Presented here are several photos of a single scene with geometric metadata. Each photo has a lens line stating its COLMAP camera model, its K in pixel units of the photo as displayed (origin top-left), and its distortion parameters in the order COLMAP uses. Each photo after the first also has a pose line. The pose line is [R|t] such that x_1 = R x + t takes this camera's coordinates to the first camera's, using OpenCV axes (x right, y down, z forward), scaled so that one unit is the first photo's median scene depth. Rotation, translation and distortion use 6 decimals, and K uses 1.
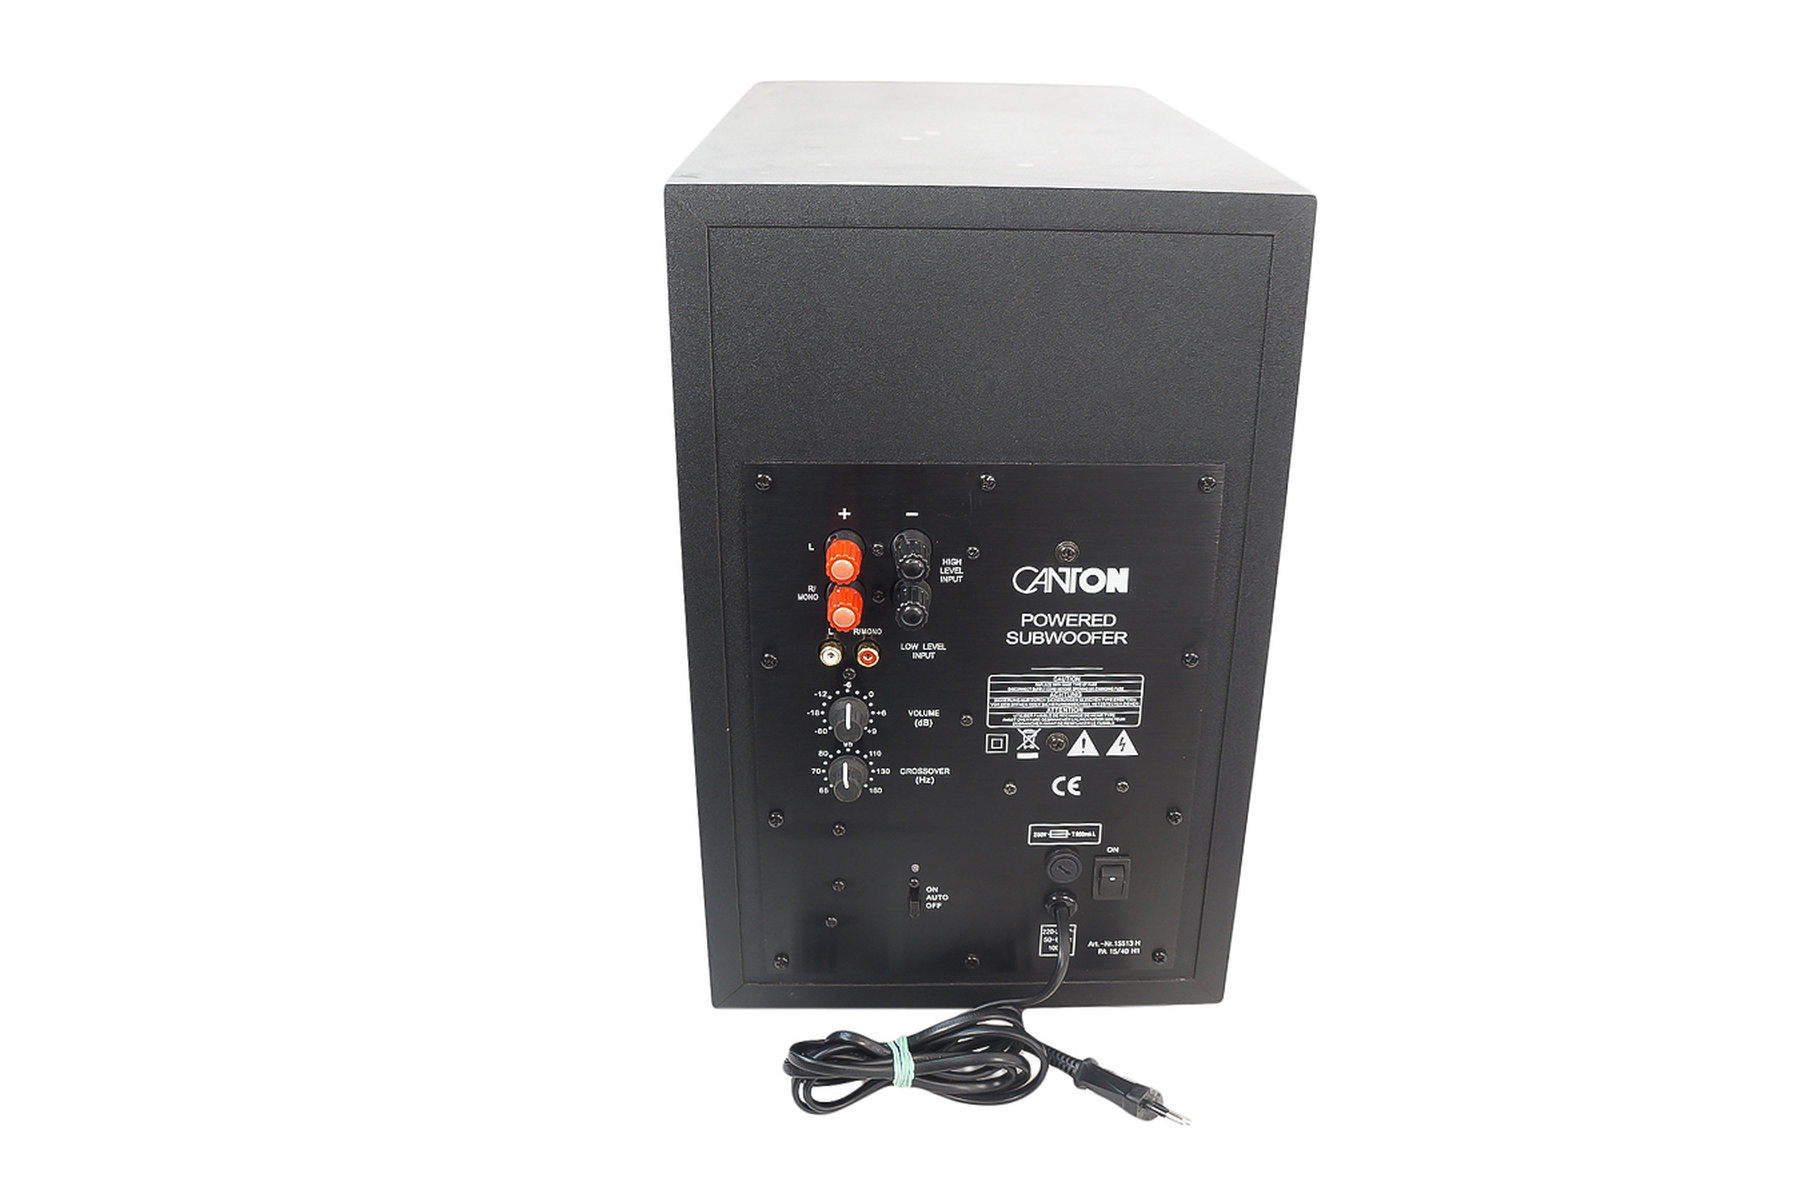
lens RADIAL K [[1348.8, 0, 913.2], [0, 1348.8, 583.4], [0, 0, 1]] dist [-0.012674, -0.001163]
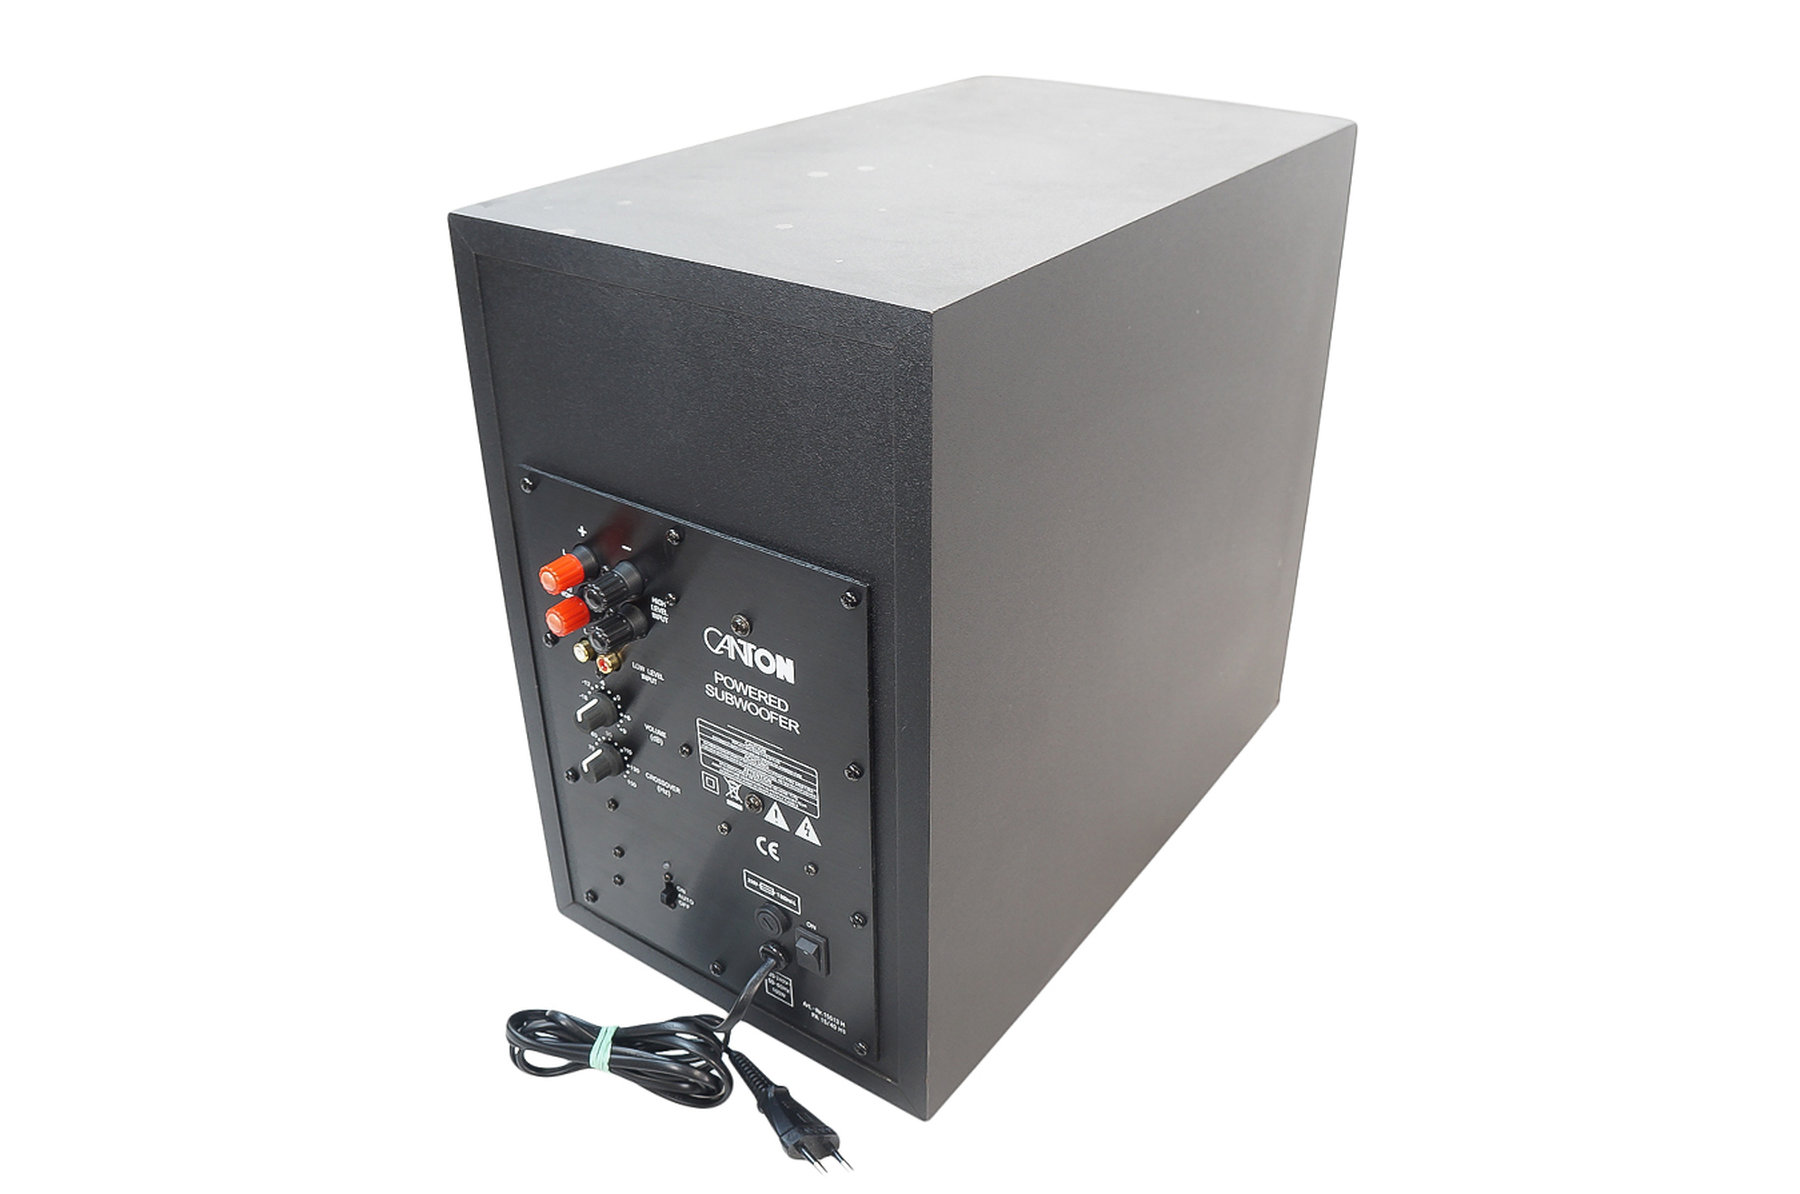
lens RADIAL K [[1348.8, 0, 897.6], [0, 1348.8, 604.7], [0, 0, 1]] dist [-0.012674, -0.001163]
pose [[0.800638, 0.287703, -0.525553, 0.692775], [-0.235382, 0.957678, 0.165675, -0.220220], [0.550975, -0.008941, 0.834474, 0.226136]]
